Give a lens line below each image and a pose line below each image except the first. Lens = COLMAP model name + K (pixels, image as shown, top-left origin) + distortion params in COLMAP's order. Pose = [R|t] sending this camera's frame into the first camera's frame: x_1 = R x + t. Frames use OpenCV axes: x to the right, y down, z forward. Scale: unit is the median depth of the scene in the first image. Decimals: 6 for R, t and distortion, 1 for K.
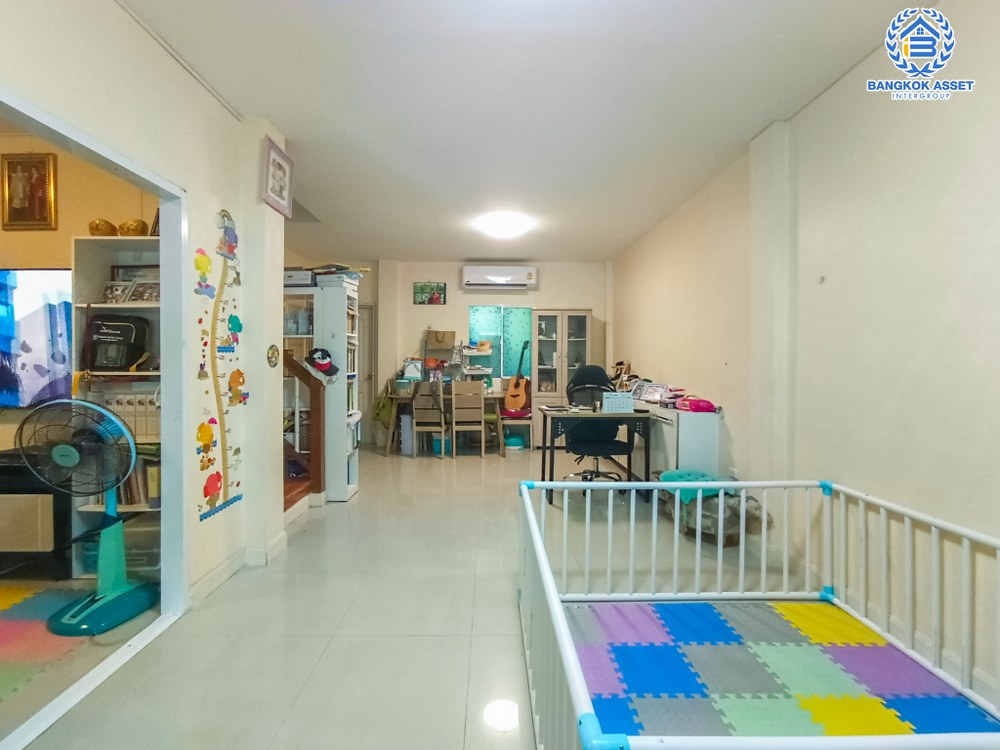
lens RADIAL K [[471.6, 0, 497.0], [0, 471.6, 372.8], [0, 0, 1]] dist [0.016110, -0.000242]
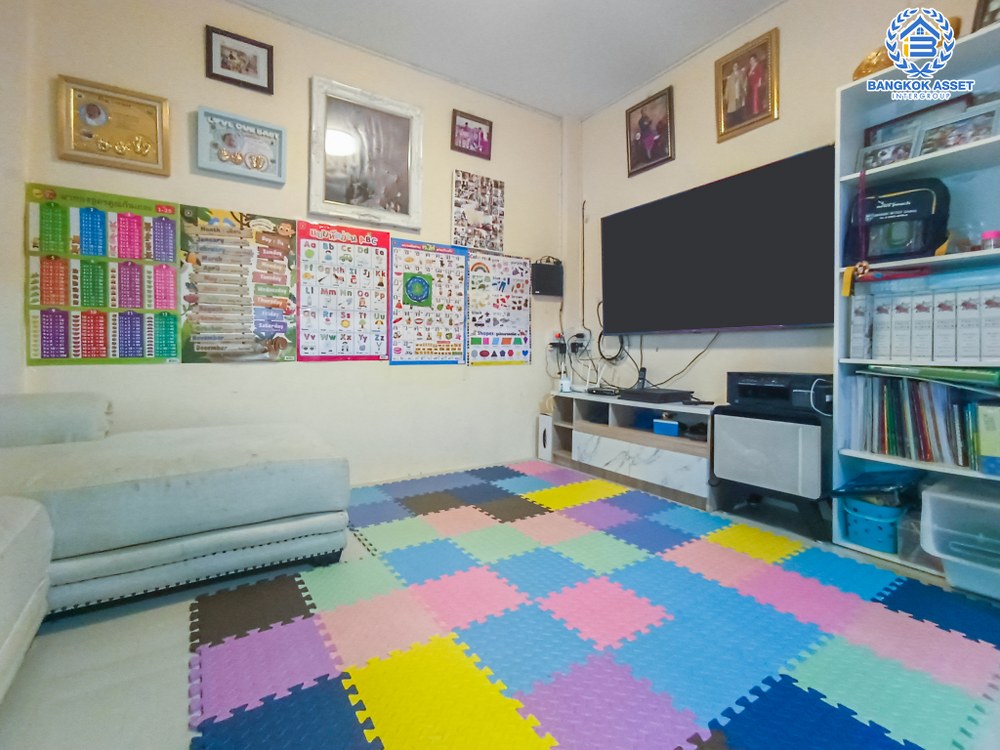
lens RADIAL K [[471.6, 0, 497.5], [0, 471.6, 366.4], [0, 0, 1]] dist [0.016110, -0.000242]
pose [[0.561516, 0.025675, -0.827068, -0.551822], [-0.009193, 0.999650, 0.024791, 0.133275], [0.827415, -0.006317, 0.561555, 0.137764]]
